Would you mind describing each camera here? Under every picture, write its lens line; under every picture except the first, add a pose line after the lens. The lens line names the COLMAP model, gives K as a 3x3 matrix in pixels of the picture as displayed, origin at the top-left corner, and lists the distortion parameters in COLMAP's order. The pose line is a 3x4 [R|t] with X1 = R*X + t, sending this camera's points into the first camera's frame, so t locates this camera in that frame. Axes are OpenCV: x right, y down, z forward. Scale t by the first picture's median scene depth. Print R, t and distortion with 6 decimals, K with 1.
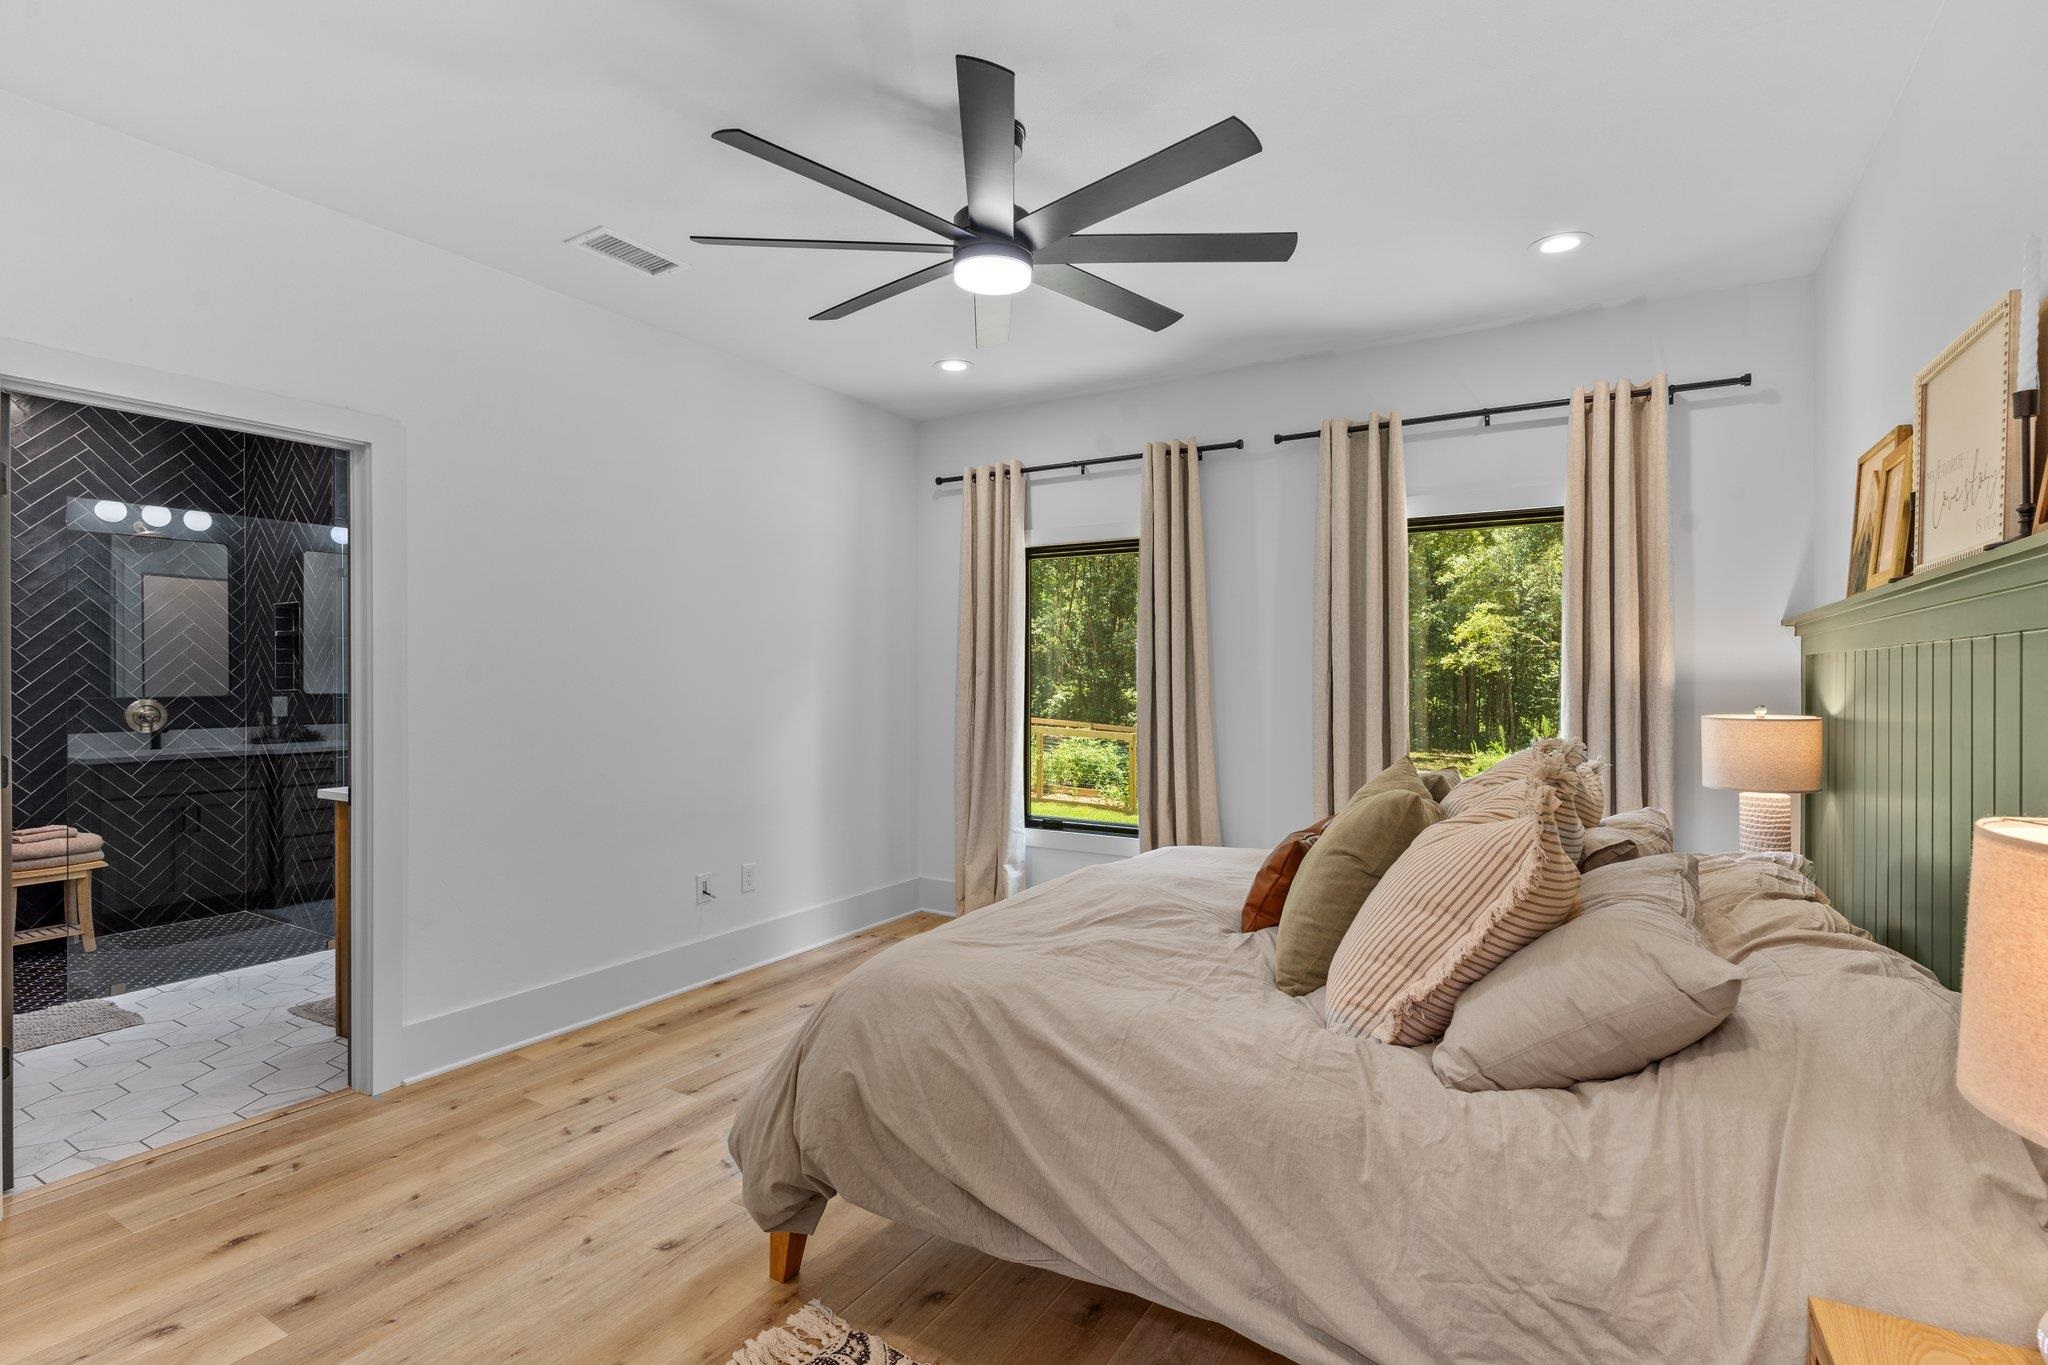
lens RADIAL K [[944.8, 0, 1024.0], [0, 944.8, 682.5], [0, 0, 1]] dist [-0.000608, -0.000127]
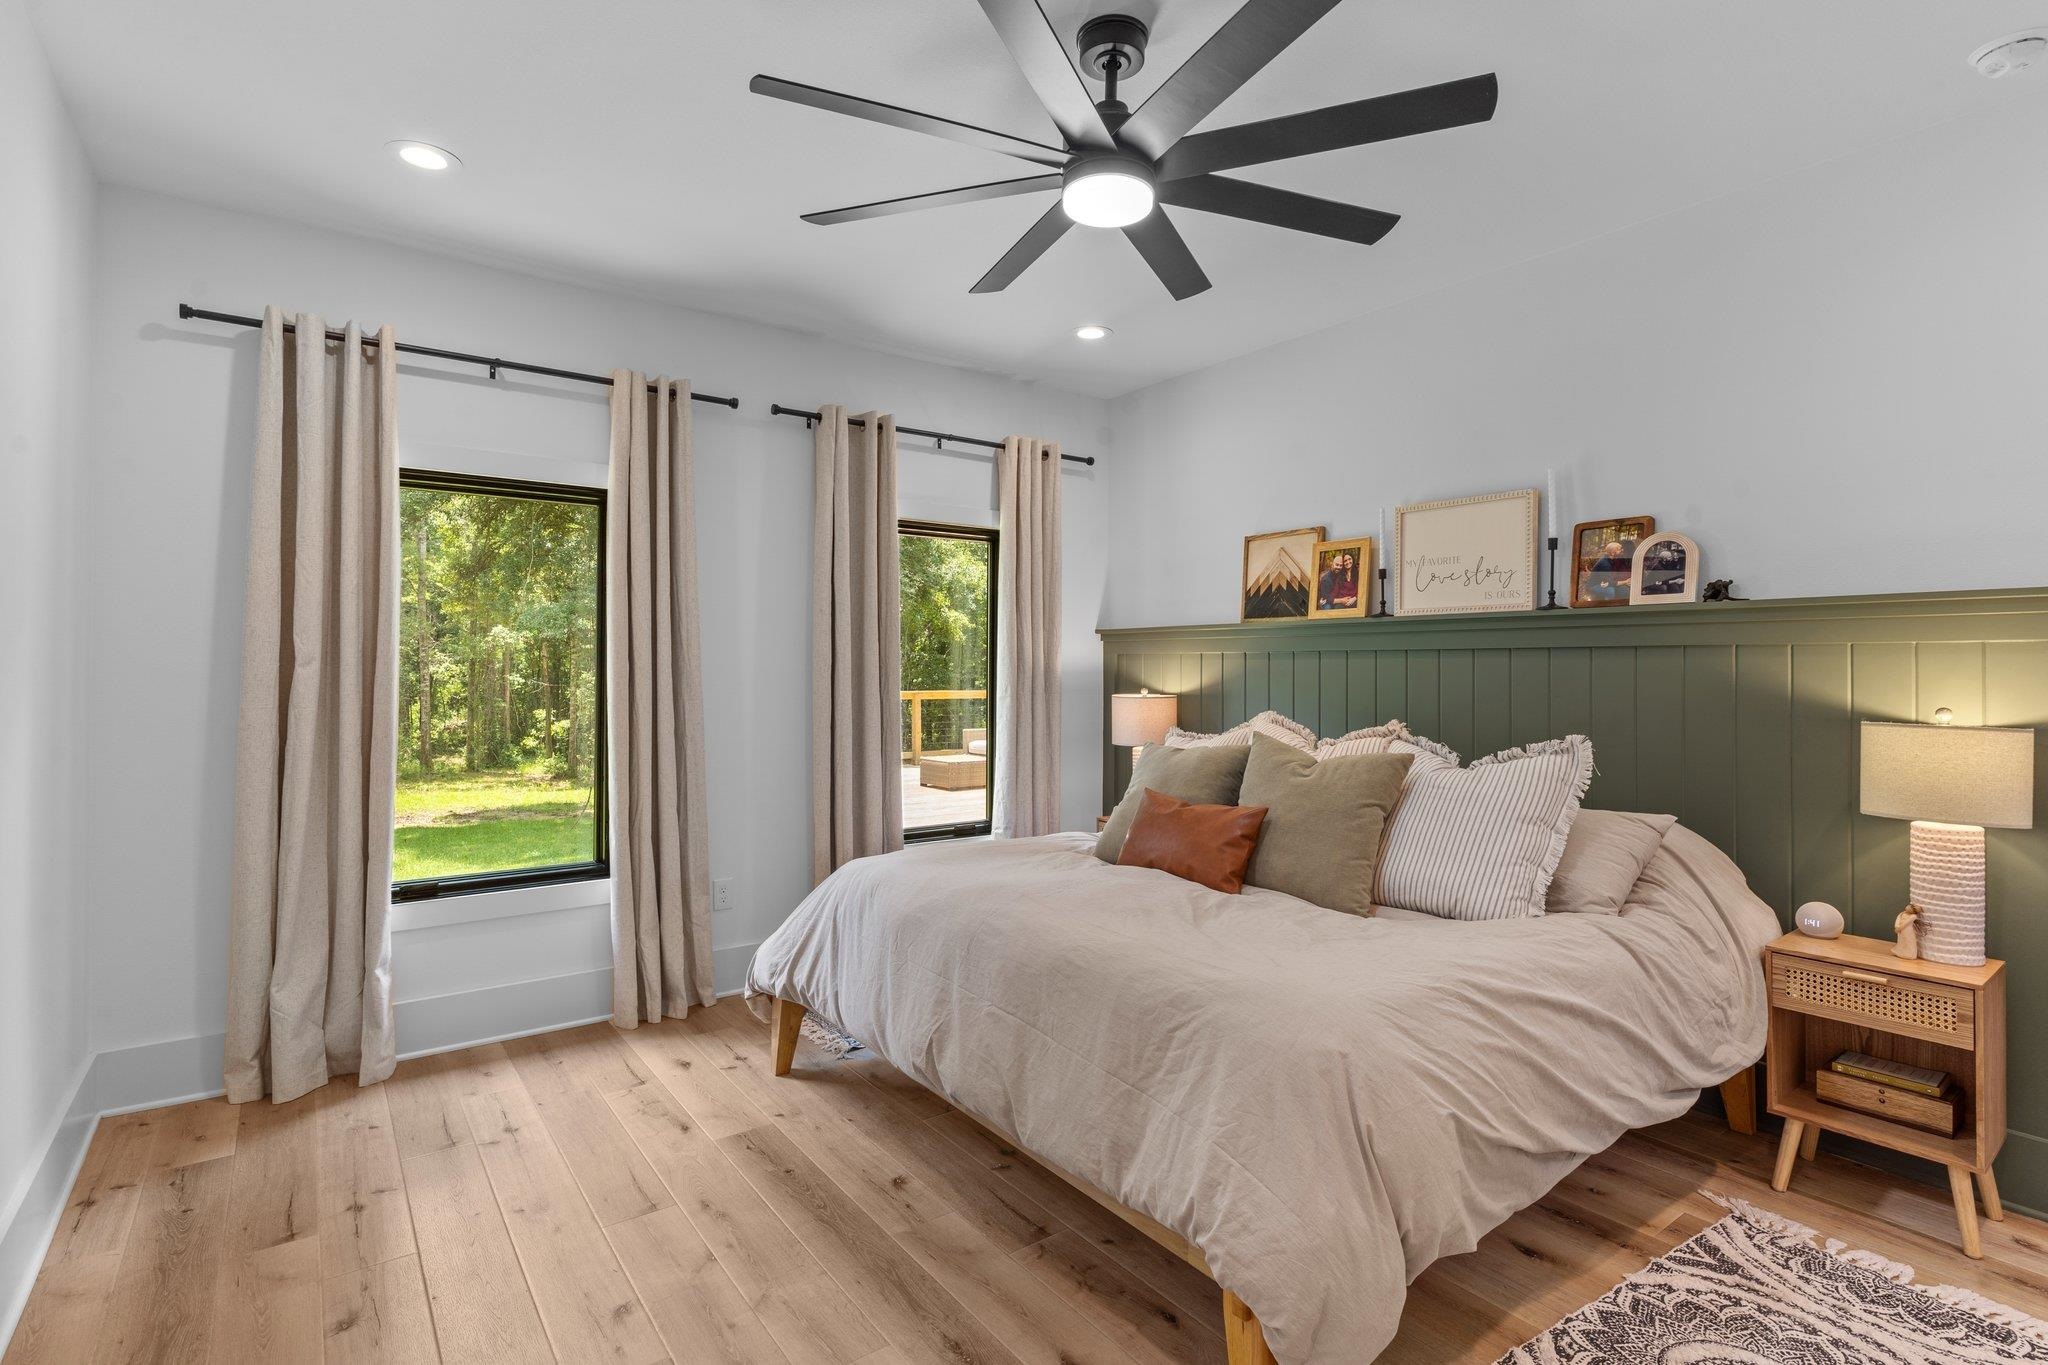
lens RADIAL K [[991.0, 0, 1019.4], [0, 991.0, 665.7], [0, 0, 1]] dist [0.001386, -0.000403]
pose [[0.387413, -0.010479, 0.921847, -0.576251], [-0.005984, 0.999886, 0.013881, -0.025969], [-0.921887, -0.010894, 0.387306, 0.442395]]
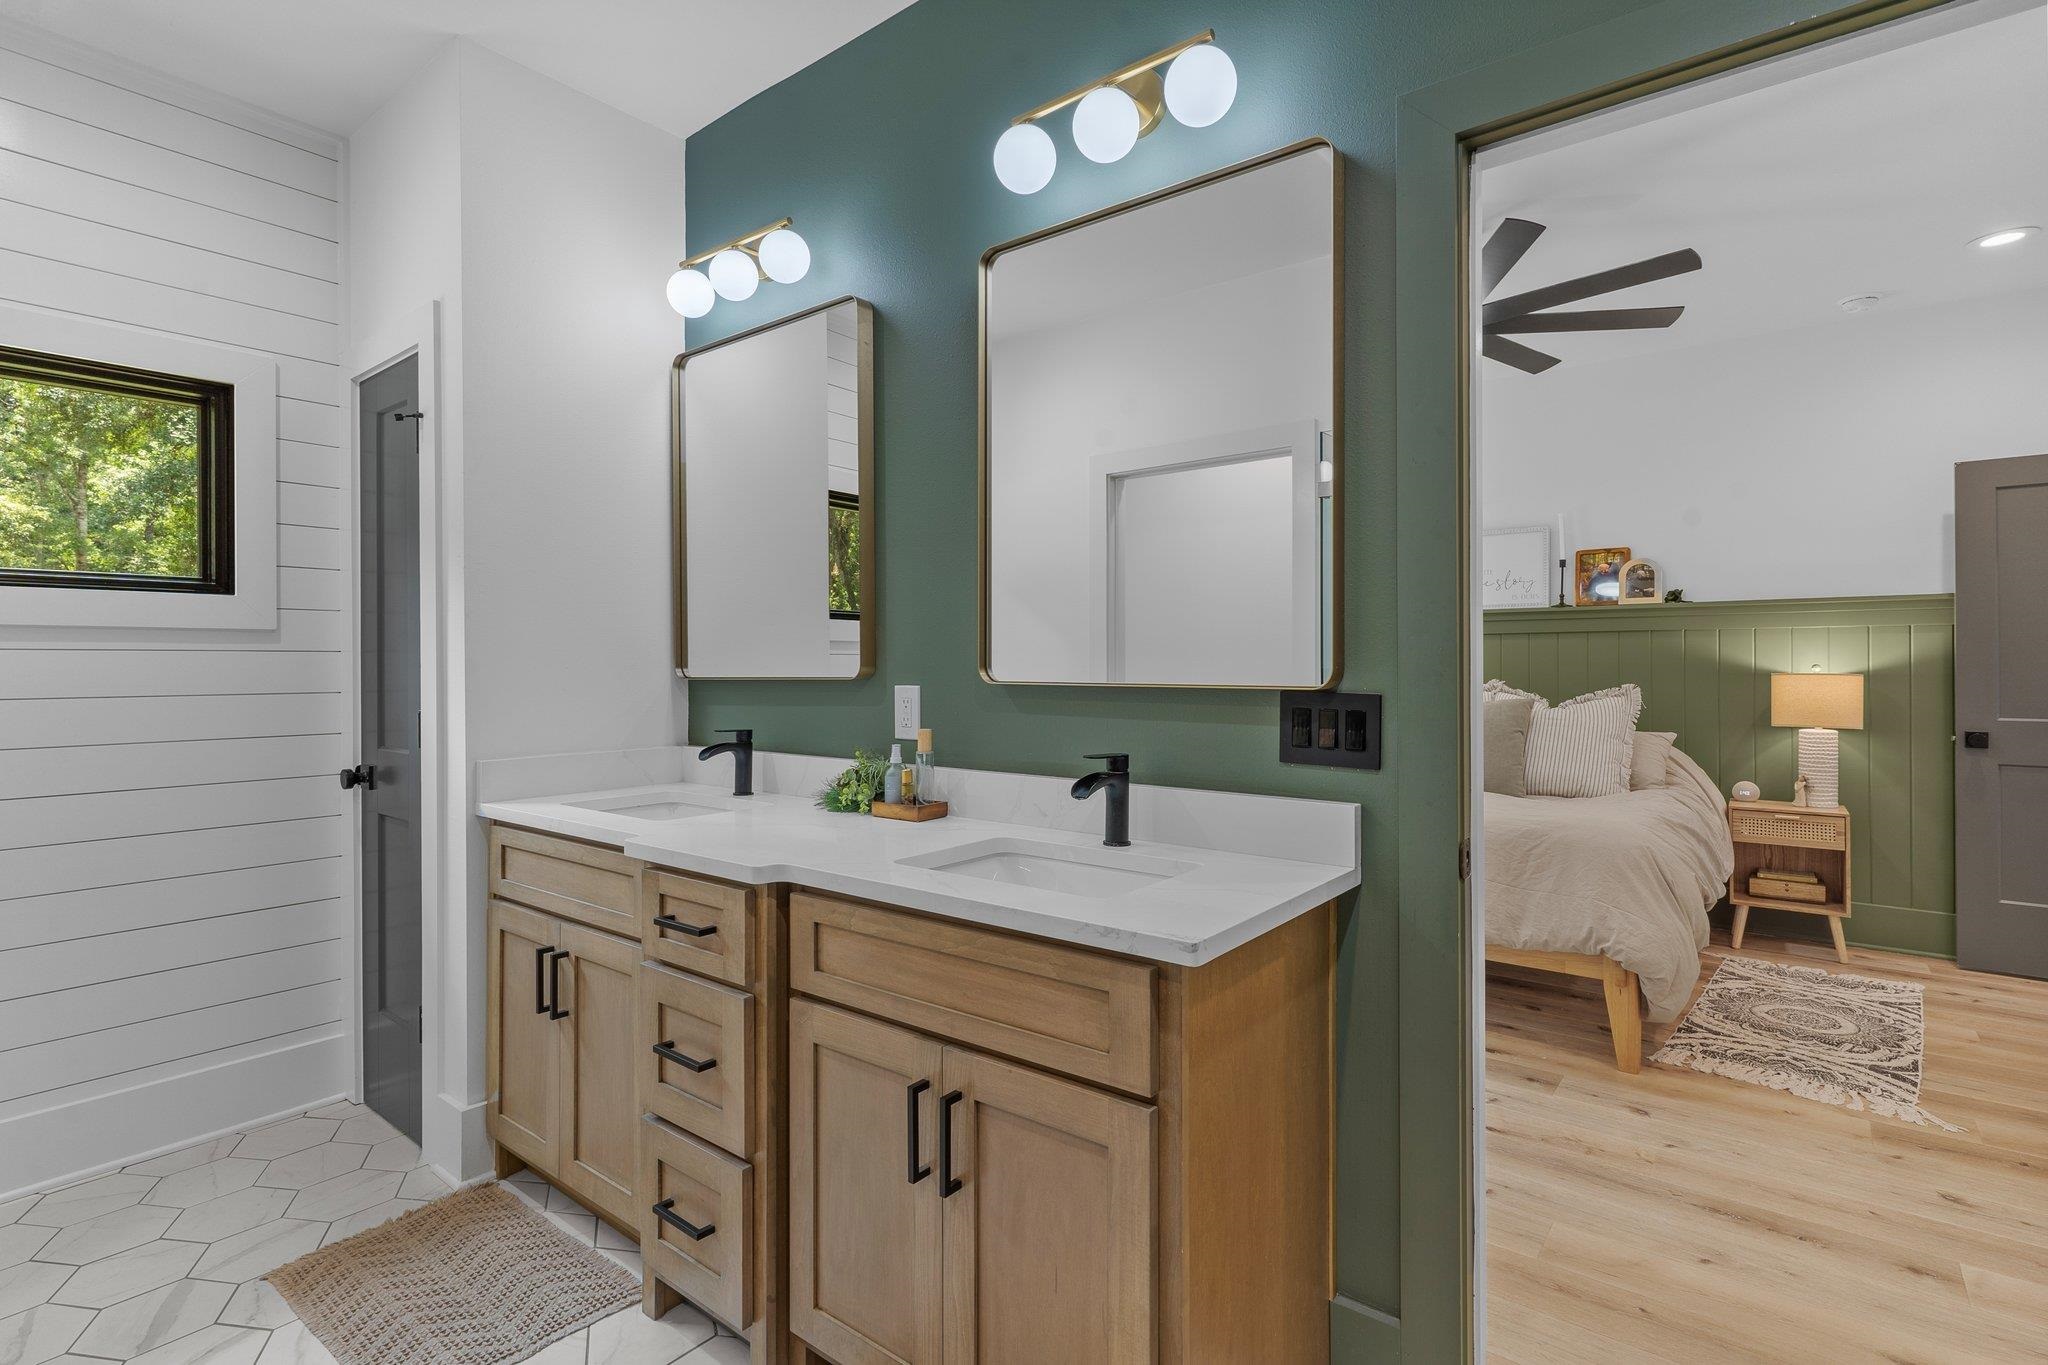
lens RADIAL K [[991.0, 0, 1019.4], [0, 991.0, 665.7], [0, 0, 1]] dist [0.001386, -0.000403]
pose [[0.128290, -0.015156, 0.991621, -1.297877], [-0.005622, 0.999856, 0.016009, 0.010183], [-0.991721, -0.007629, 0.128186, 1.227354]]
